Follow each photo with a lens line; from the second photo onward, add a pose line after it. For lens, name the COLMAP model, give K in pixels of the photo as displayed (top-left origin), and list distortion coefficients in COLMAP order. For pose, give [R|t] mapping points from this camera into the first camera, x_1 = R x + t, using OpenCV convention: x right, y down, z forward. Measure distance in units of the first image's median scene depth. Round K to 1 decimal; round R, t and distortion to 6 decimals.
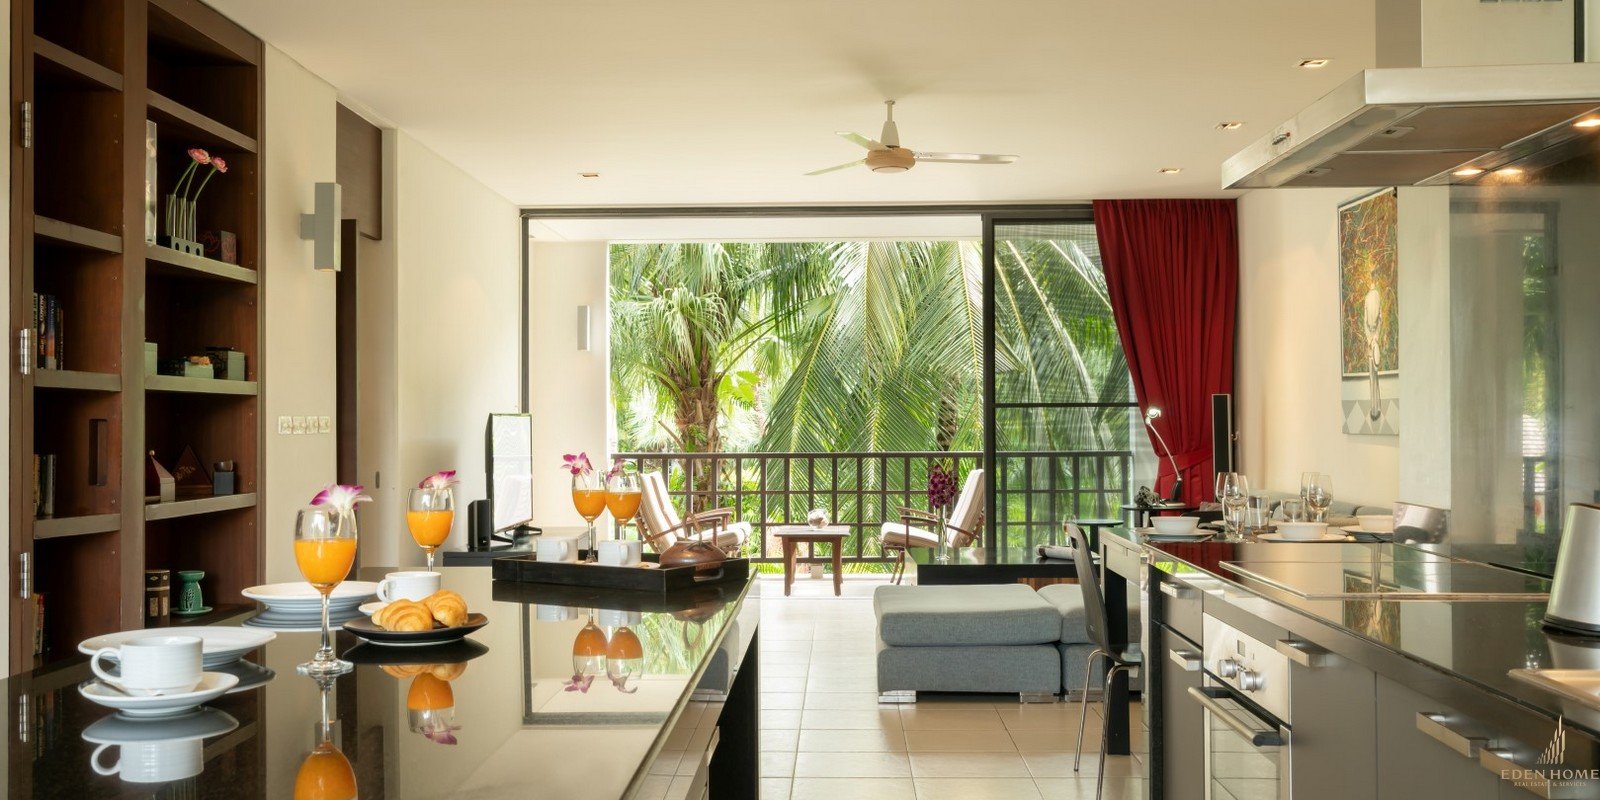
lens RADIAL K [[1685.0, 0, 800.0], [0, 1685.0, 400.0], [0, 0, 1]] dist [0.011901, -0.000383]
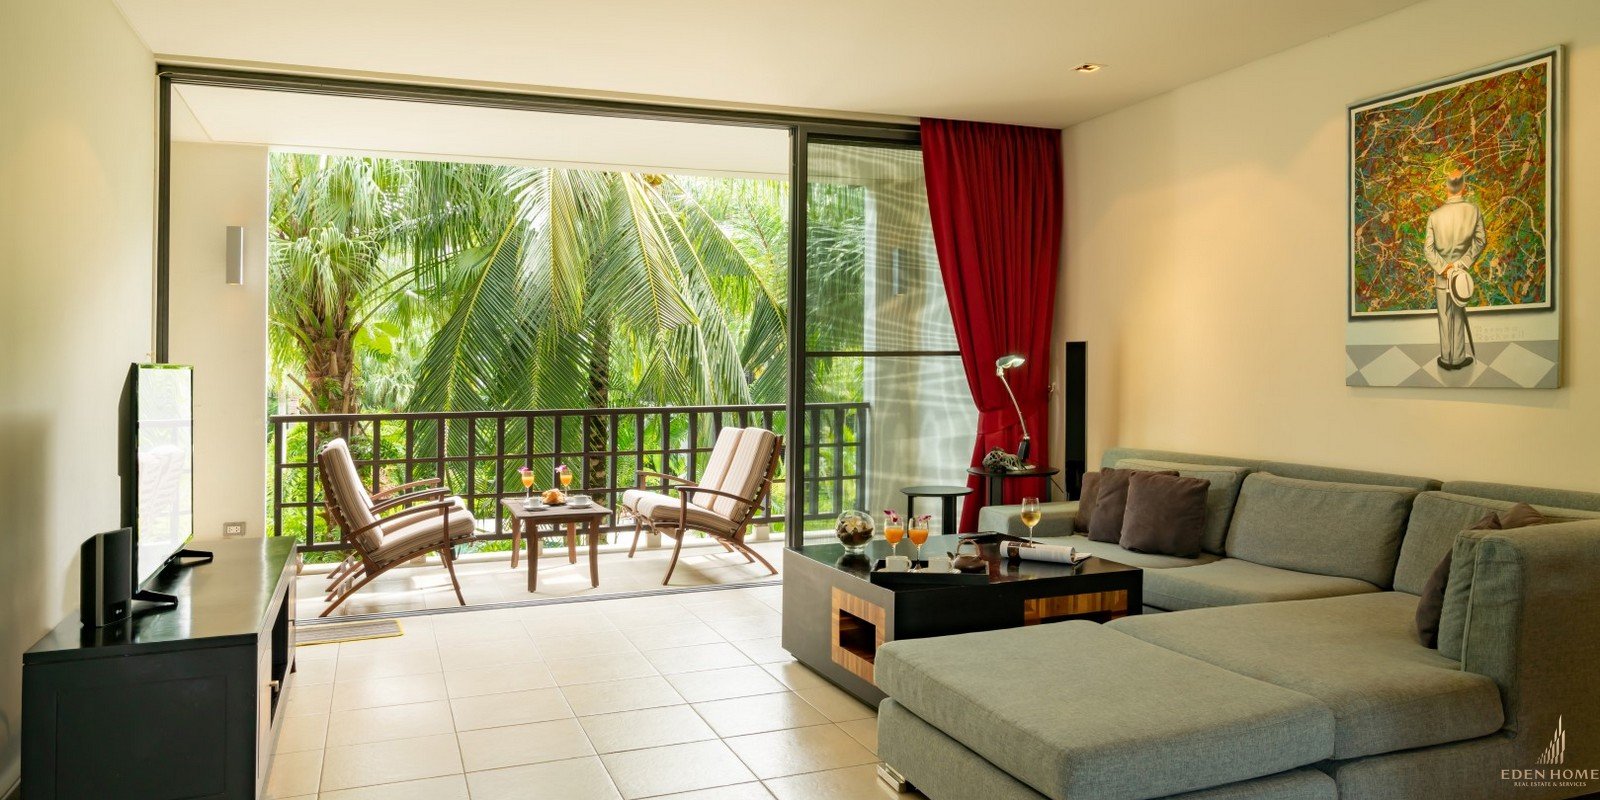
lens RADIAL K [[1186.2, 0, 867.8], [0, 1186.2, 341.8], [0, 0, 1]] dist [0.014863, 0.001227]
pose [[0.914724, 0.004979, 0.404047, -0.091273], [-0.000054, 0.999926, -0.012199, 0.004002], [-0.404078, 0.011137, 0.914657, 0.415688]]
